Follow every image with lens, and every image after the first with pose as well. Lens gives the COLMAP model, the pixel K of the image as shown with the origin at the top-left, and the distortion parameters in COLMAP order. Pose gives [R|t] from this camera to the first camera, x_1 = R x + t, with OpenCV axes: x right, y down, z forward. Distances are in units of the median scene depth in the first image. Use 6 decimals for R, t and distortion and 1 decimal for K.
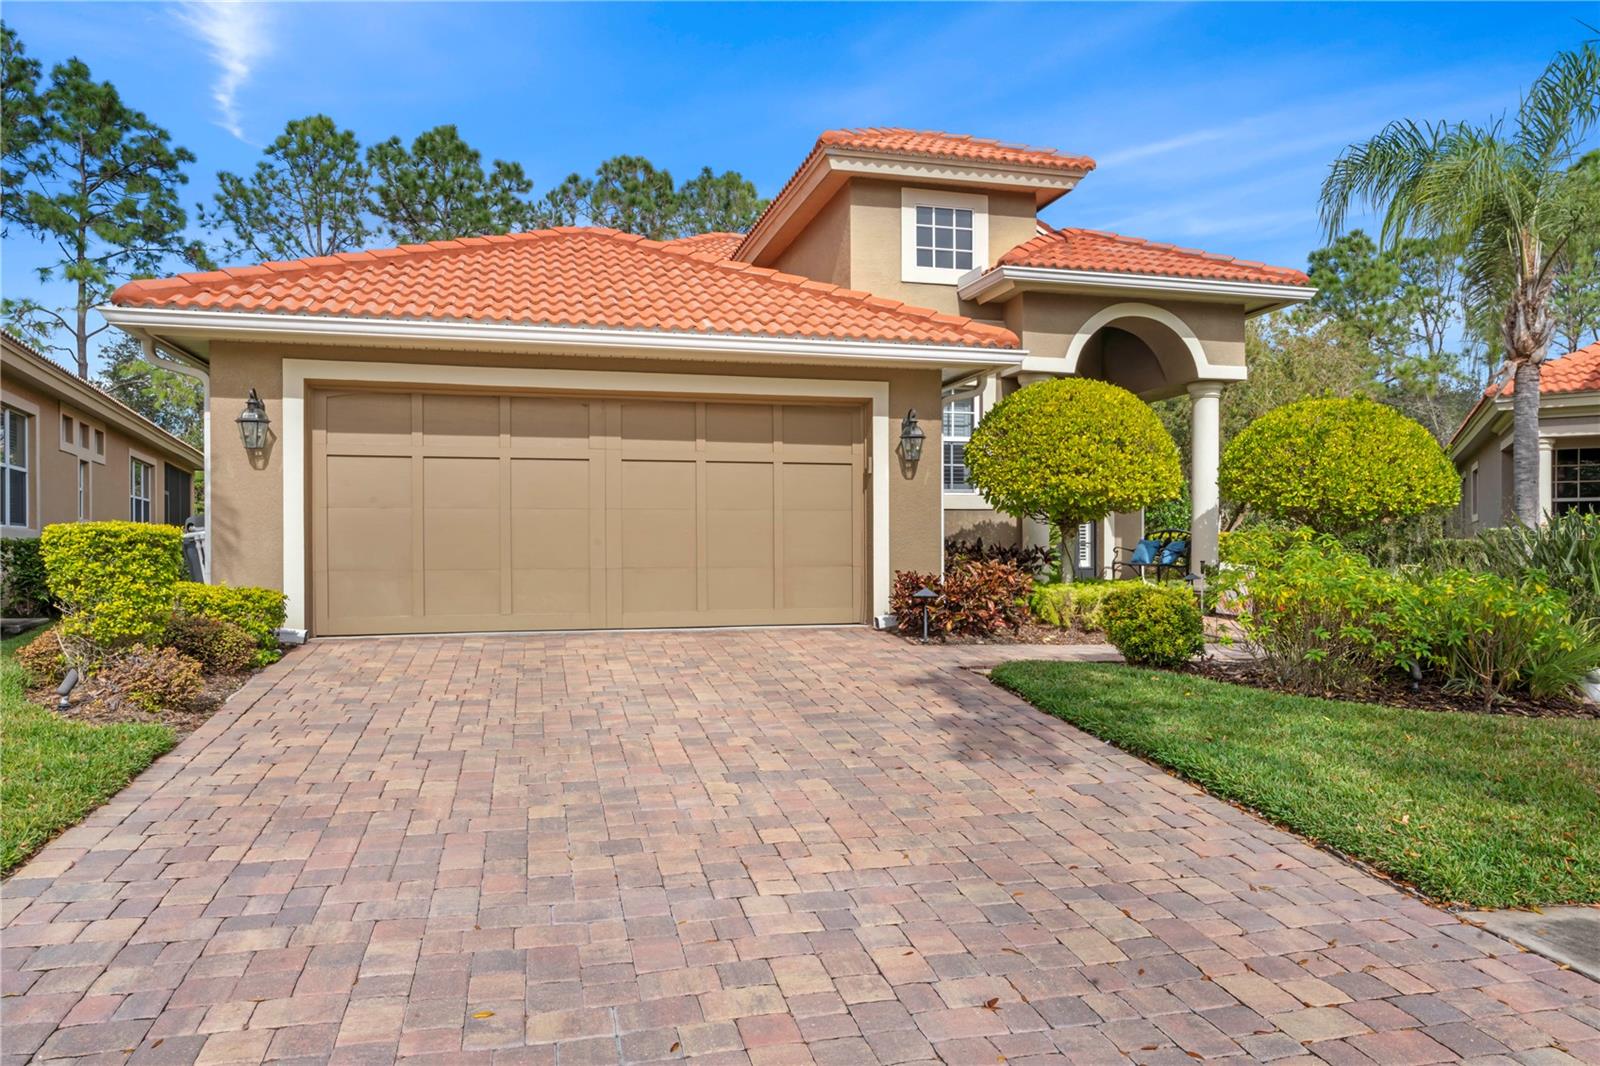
lens RADIAL K [[1039.5, 0, 812.0], [0, 1039.5, 548.5], [0, 0, 1]] dist [0.006041, -0.014263]
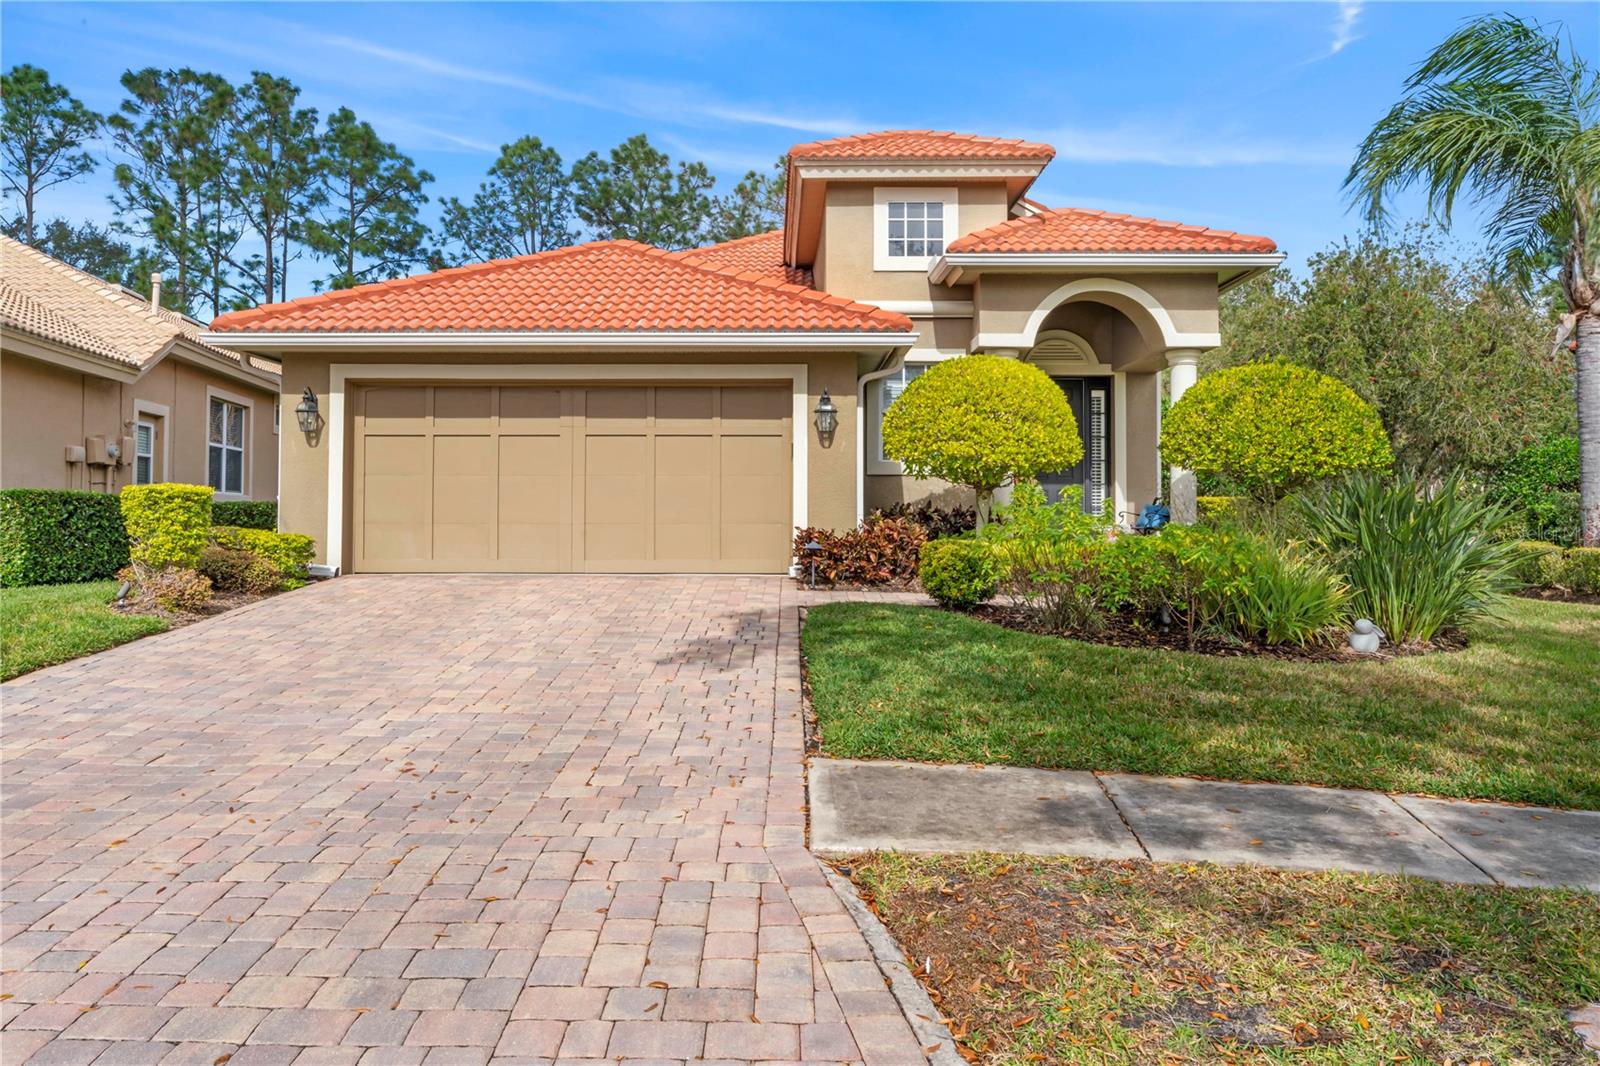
lens RADIAL K [[1059.1, 0, 794.2], [0, 1059.1, 492.4], [0, 0, 1]] dist [0.000062, -0.006229]
pose [[0.966872, -0.002145, -0.255254, 0.293213], [-0.004909, 0.999624, -0.026992, 0.011665], [0.255216, 0.027351, 0.966497, -0.112539]]
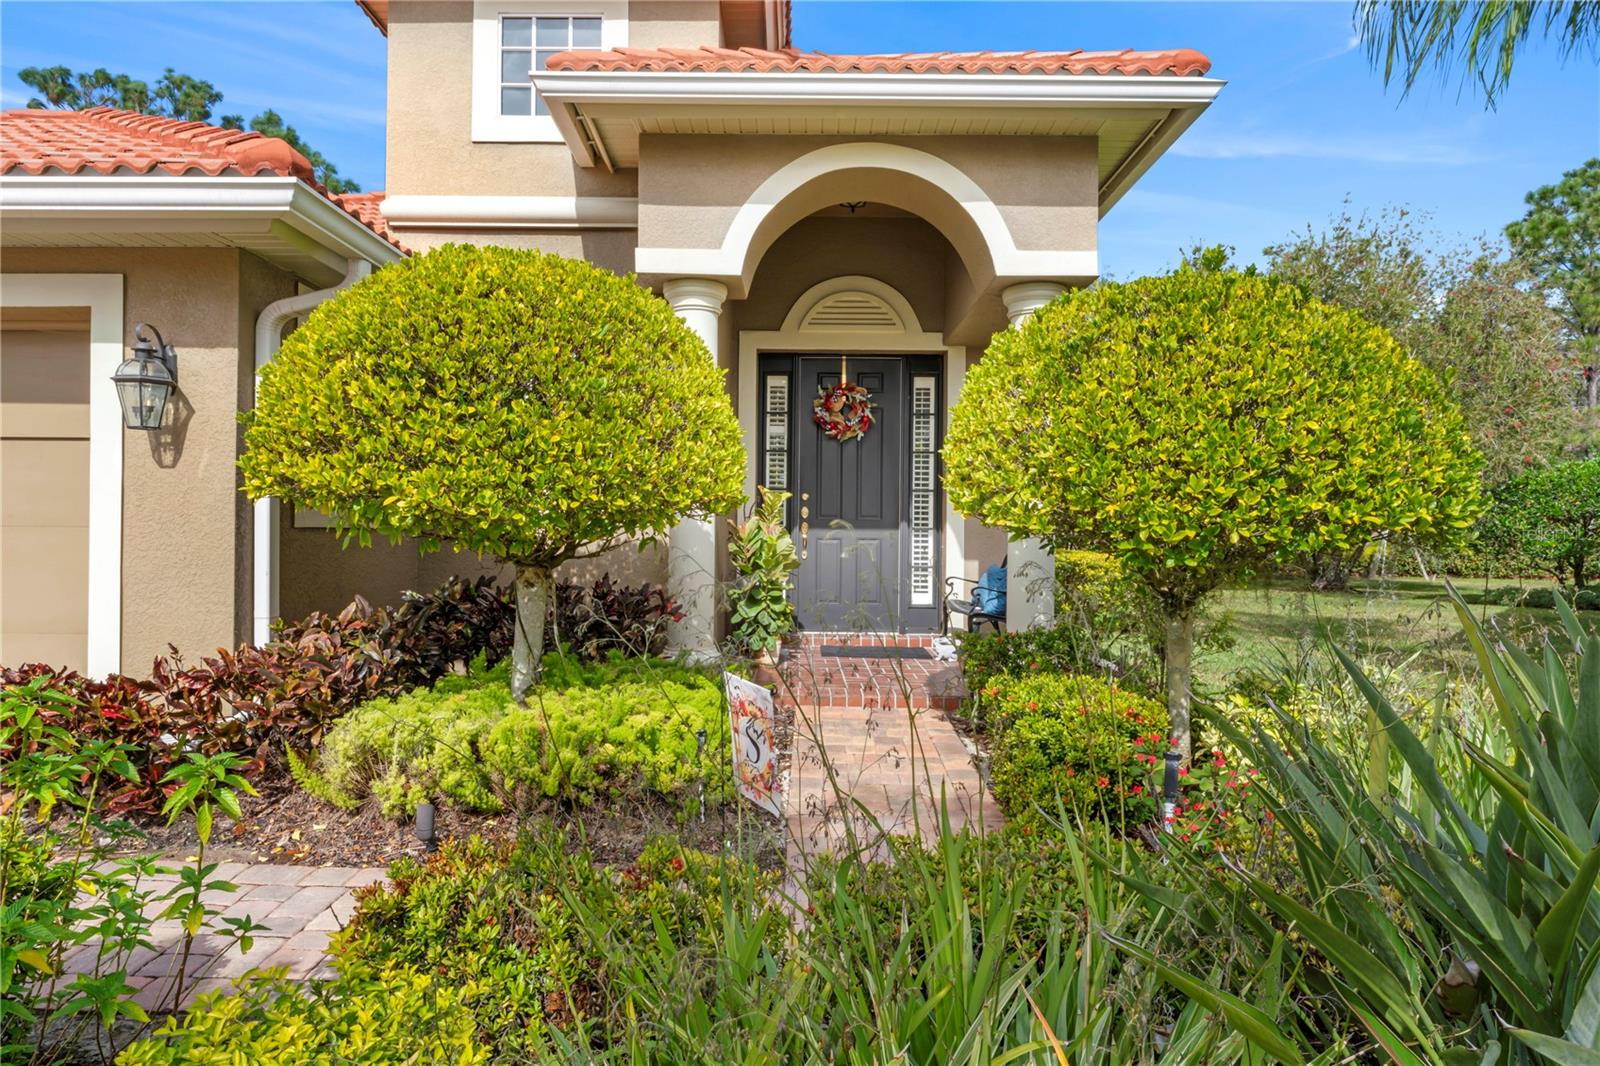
lens RADIAL K [[916.2, 0, 799.0], [0, 916.2, 530.9], [0, 0, 1]] dist [-0.004984, -0.003379]
pose [[0.964000, 0.012536, -0.265608, 0.415686], [-0.012961, 0.999916, 0.000154, -0.032492], [0.265588, 0.003294, 0.964081, 0.537959]]
